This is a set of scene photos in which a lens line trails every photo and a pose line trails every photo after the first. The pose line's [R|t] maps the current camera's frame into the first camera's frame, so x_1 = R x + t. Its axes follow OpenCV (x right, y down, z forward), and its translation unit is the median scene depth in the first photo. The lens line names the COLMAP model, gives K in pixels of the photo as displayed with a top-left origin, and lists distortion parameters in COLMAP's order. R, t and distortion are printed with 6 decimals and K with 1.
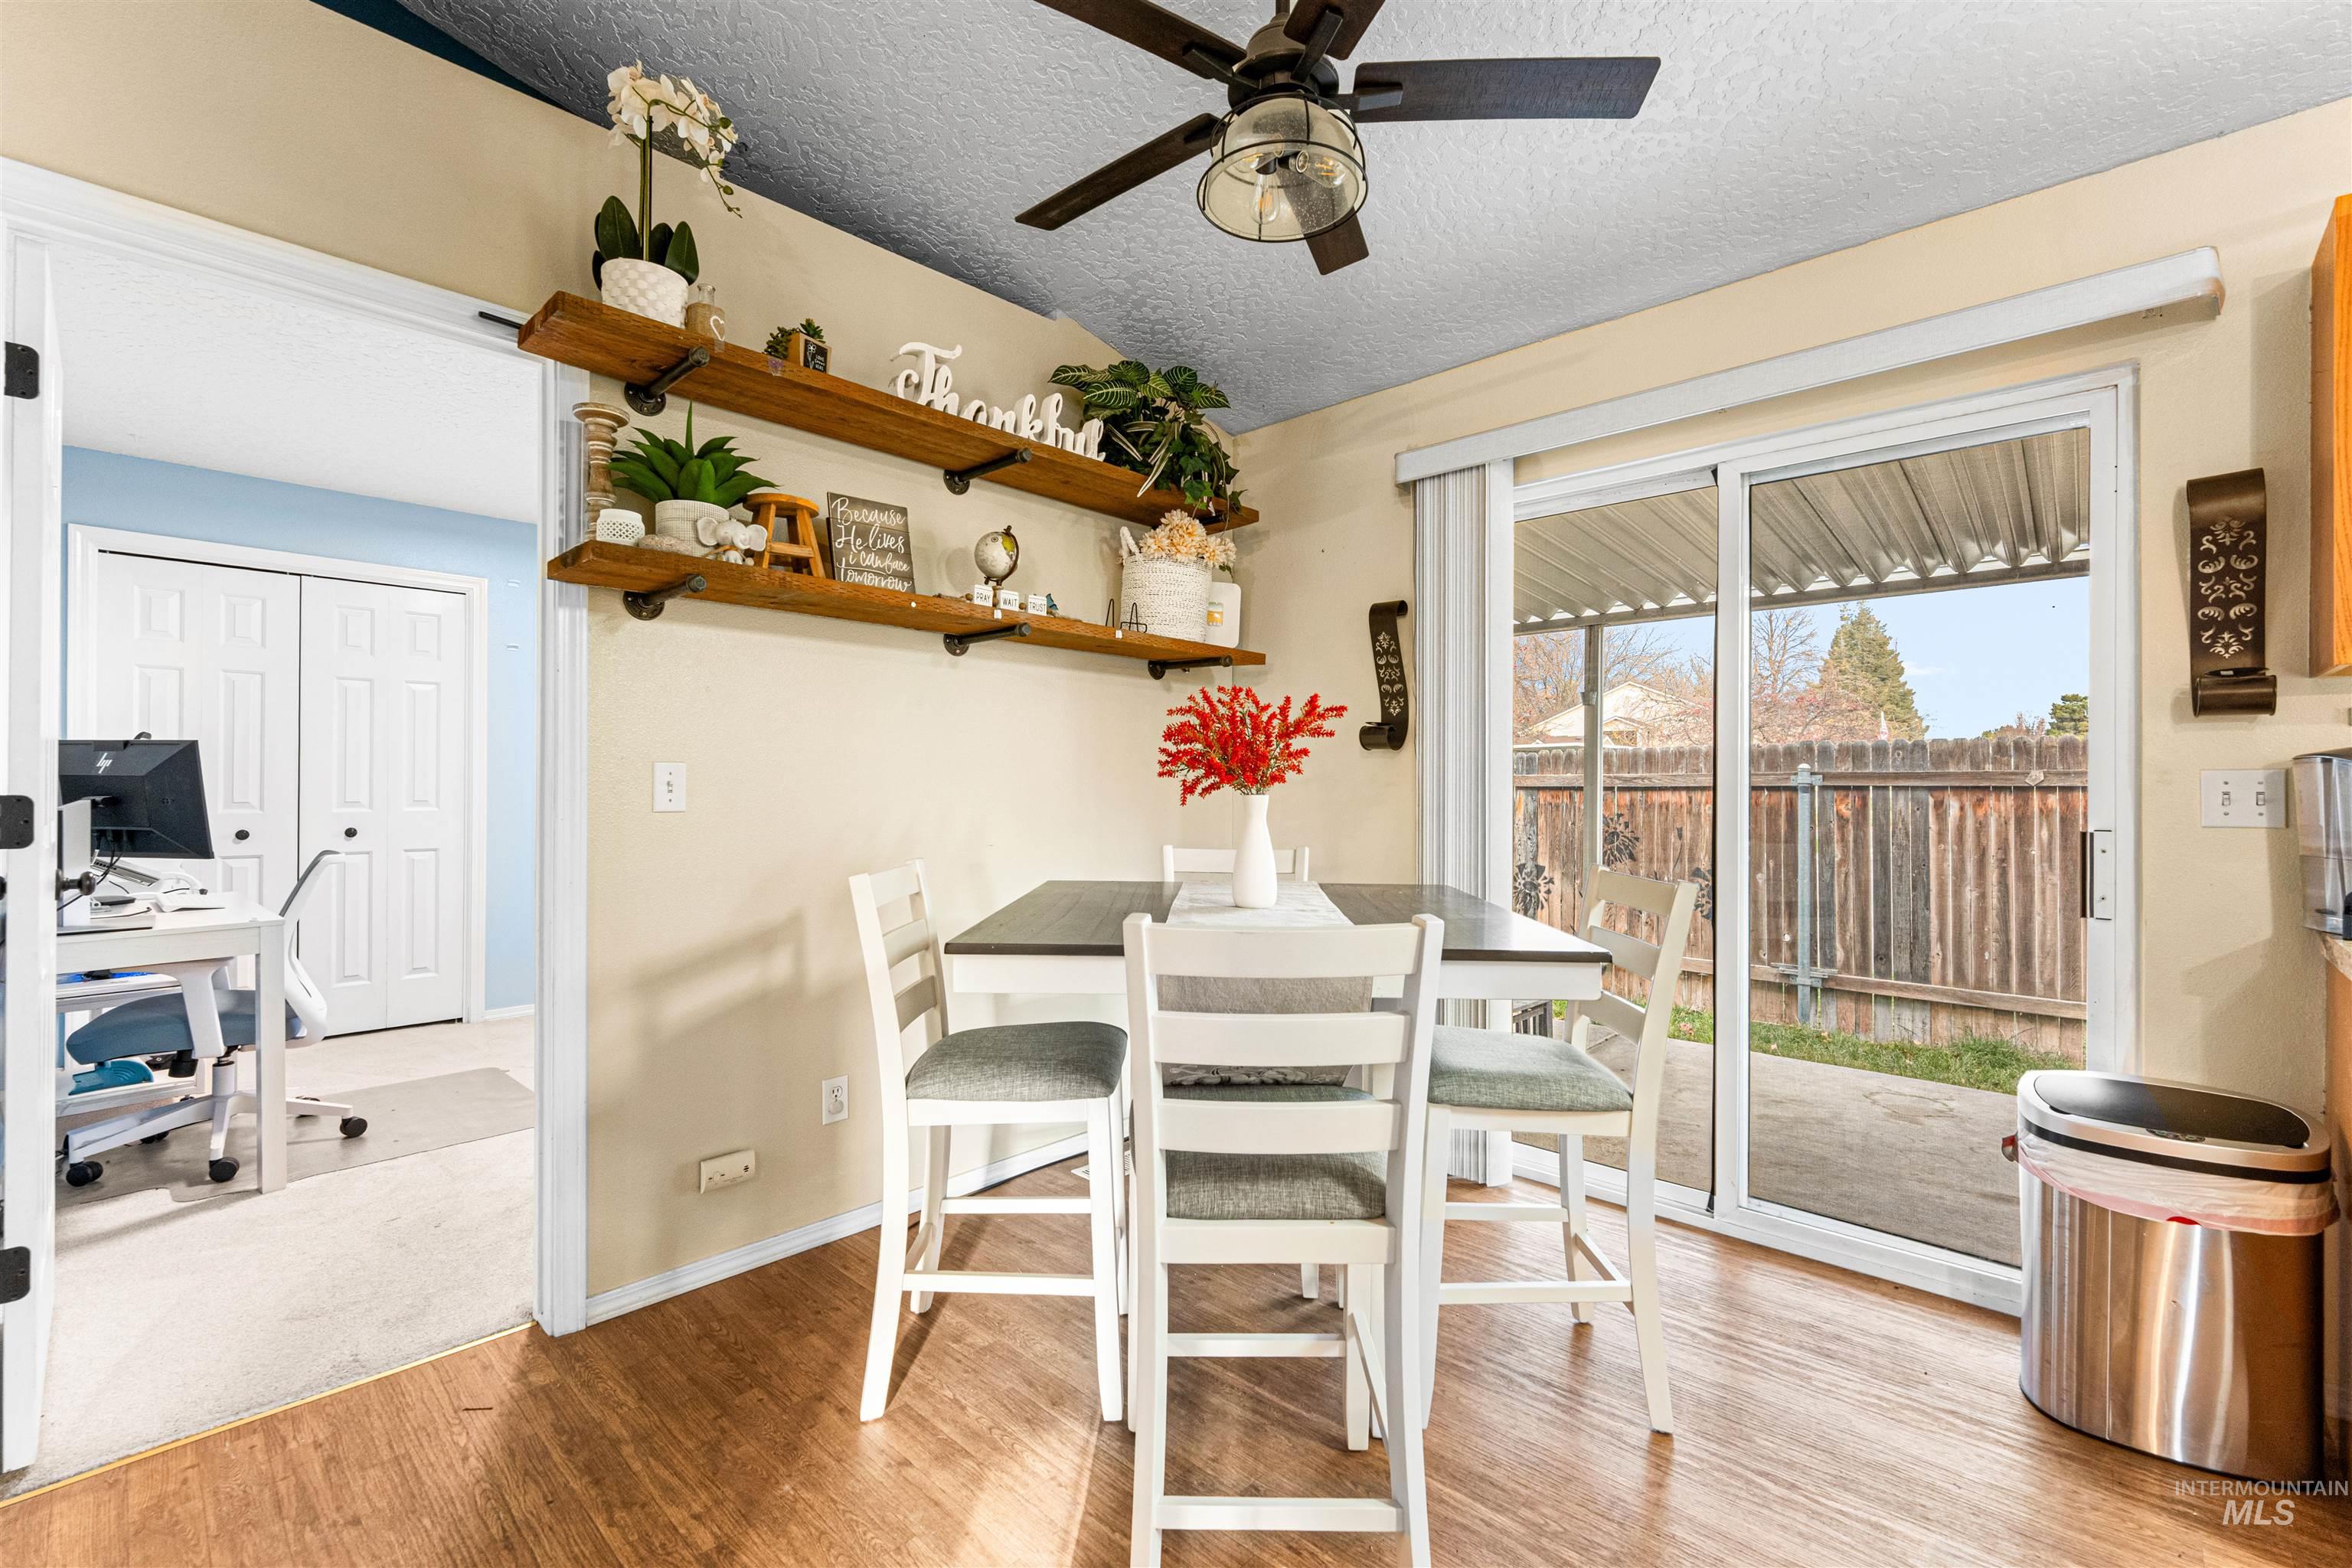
lens RADIAL K [[964.2, 0, 1190.5], [0, 964.2, 781.3], [0, 0, 1]] dist [0.000819, -0.000703]
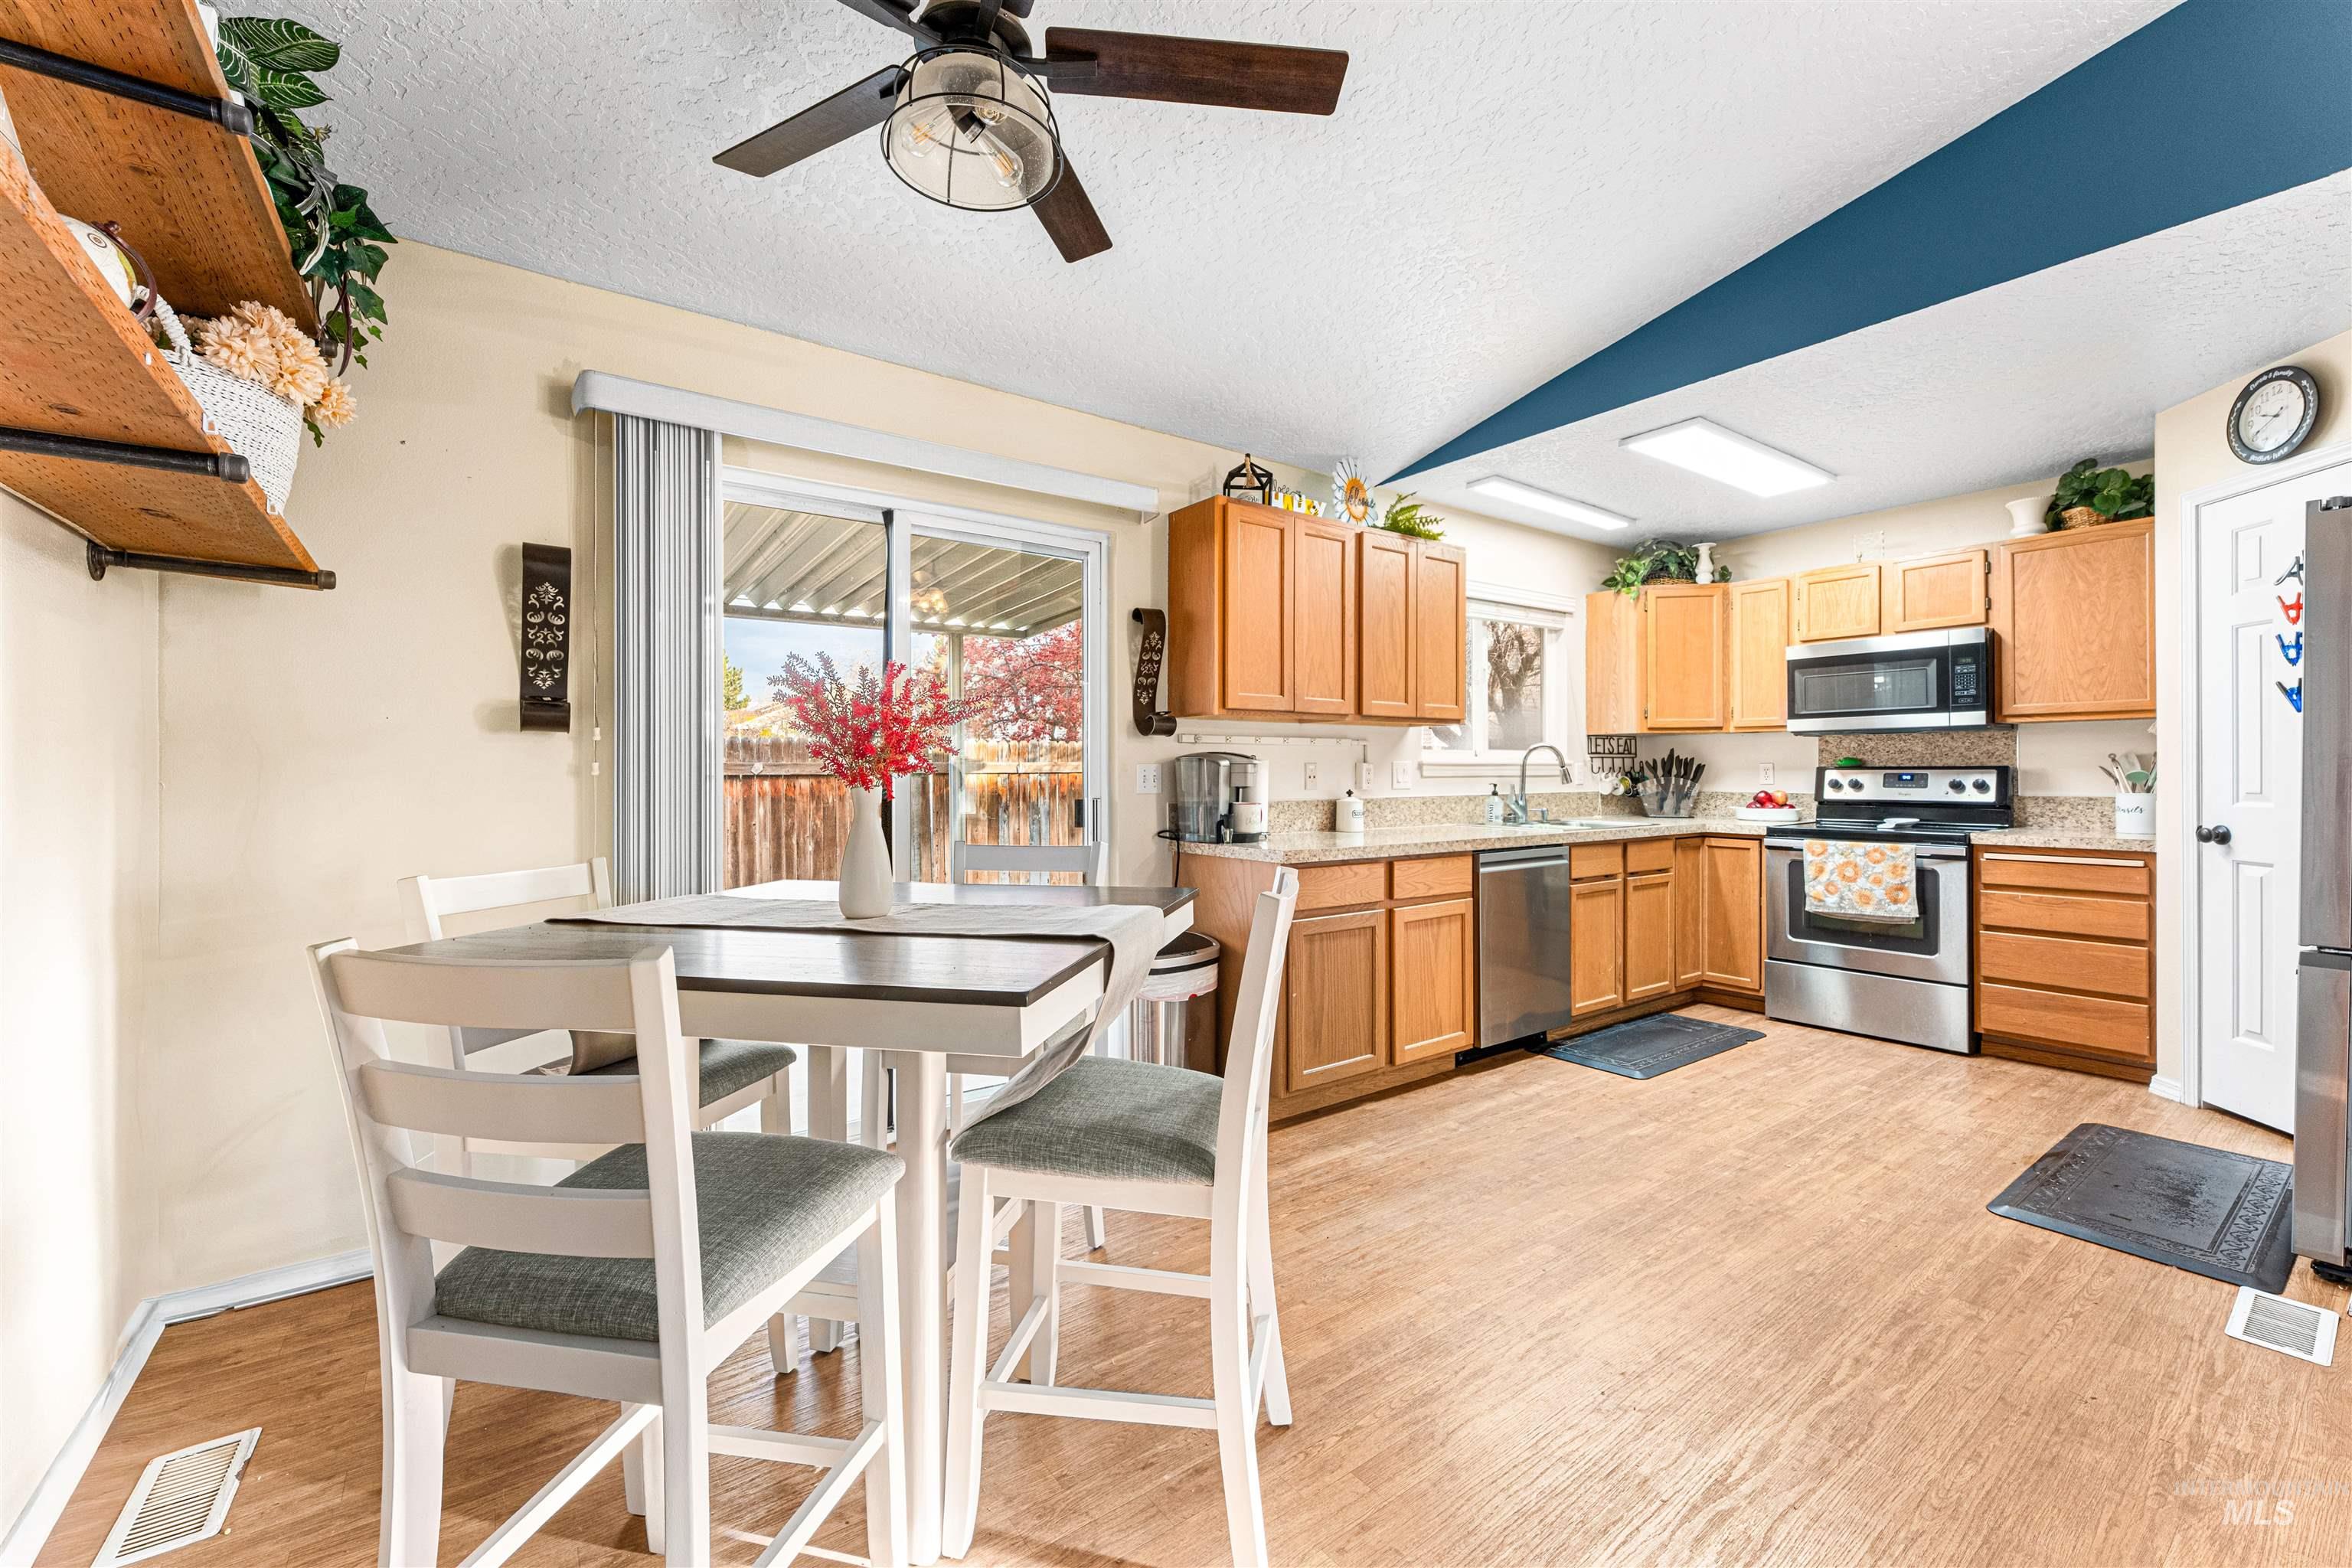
lens RADIAL K [[964.2, 0, 1176.3], [0, 964.2, 767.1], [0, 0, 1]] dist [0.000819, -0.000703]
pose [[0.189626, 0.000878, 0.981856, -0.500315], [0.004464, 0.999988, -0.001757, -0.000996], [-0.981846, 0.004717, 0.189620, 0.370893]]
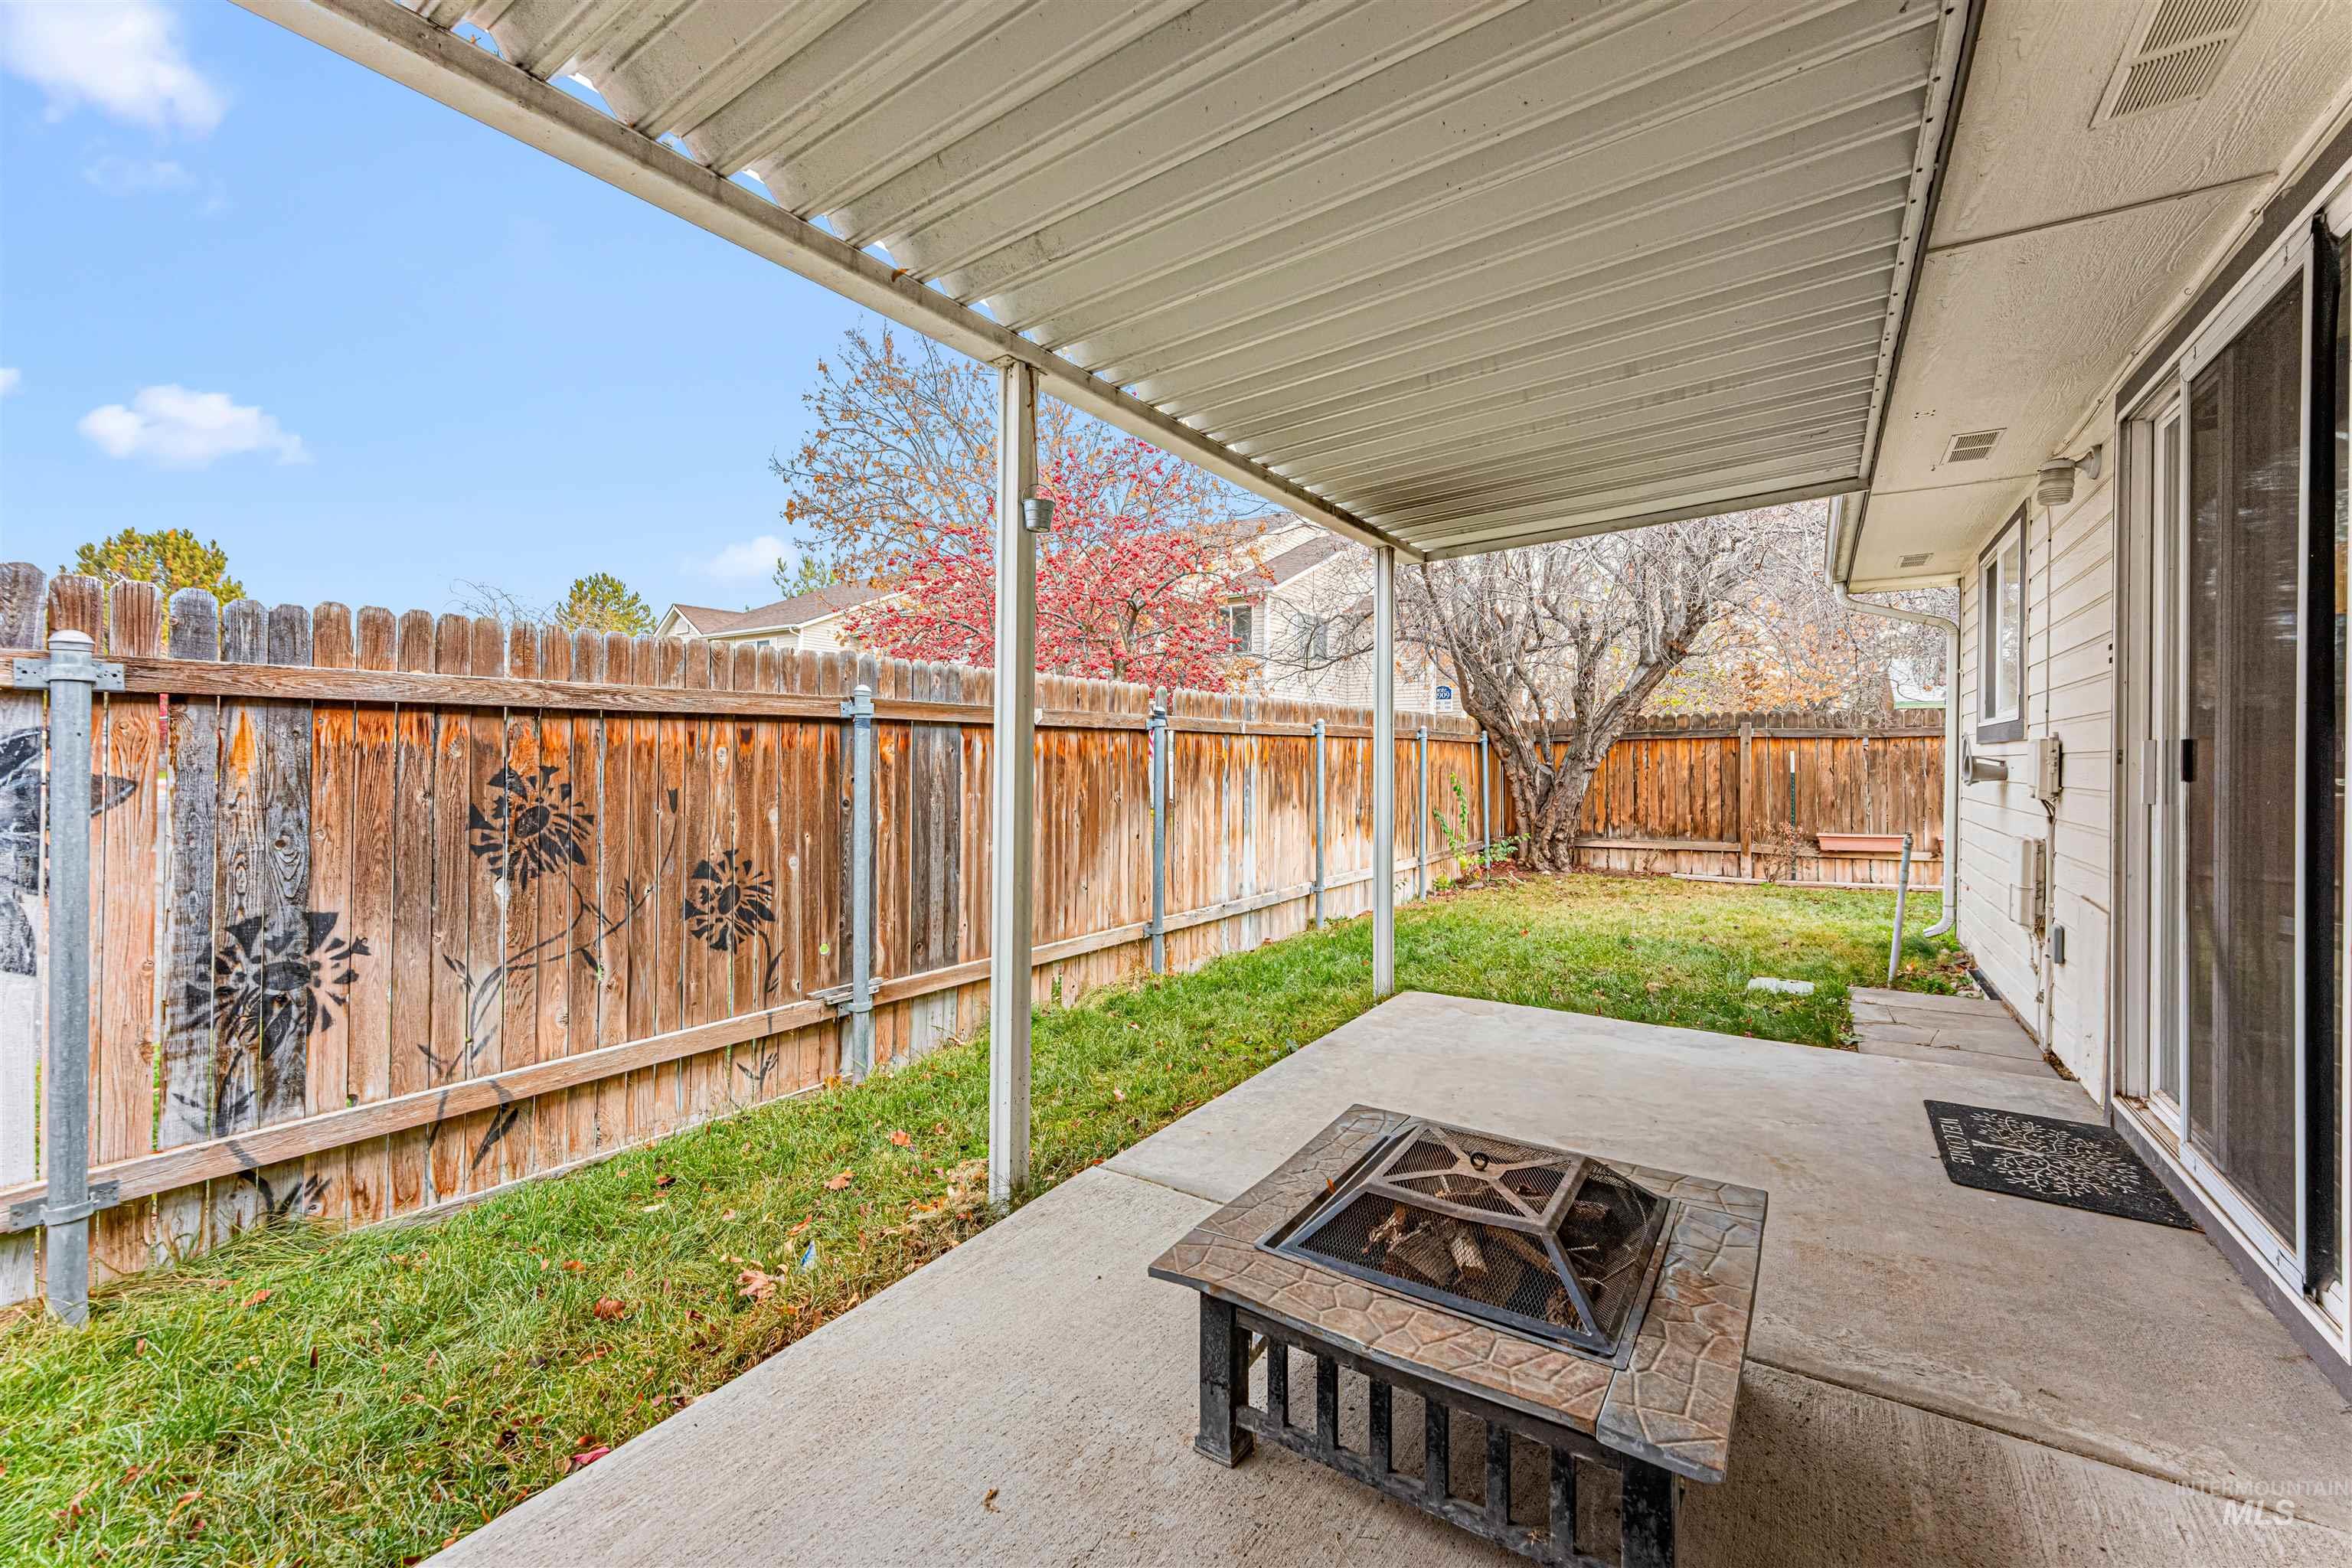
lens RADIAL K [[964.2, 0, 1166.8], [0, 964.2, 759.6], [0, 0, 1]] dist [0.000819, -0.000703]
pose [[-0.164387, -0.008486, 0.986359, -0.130040], [-0.011786, 0.999909, 0.006638, 0.055932], [-0.986326, -0.010534, -0.164472, 1.849438]]
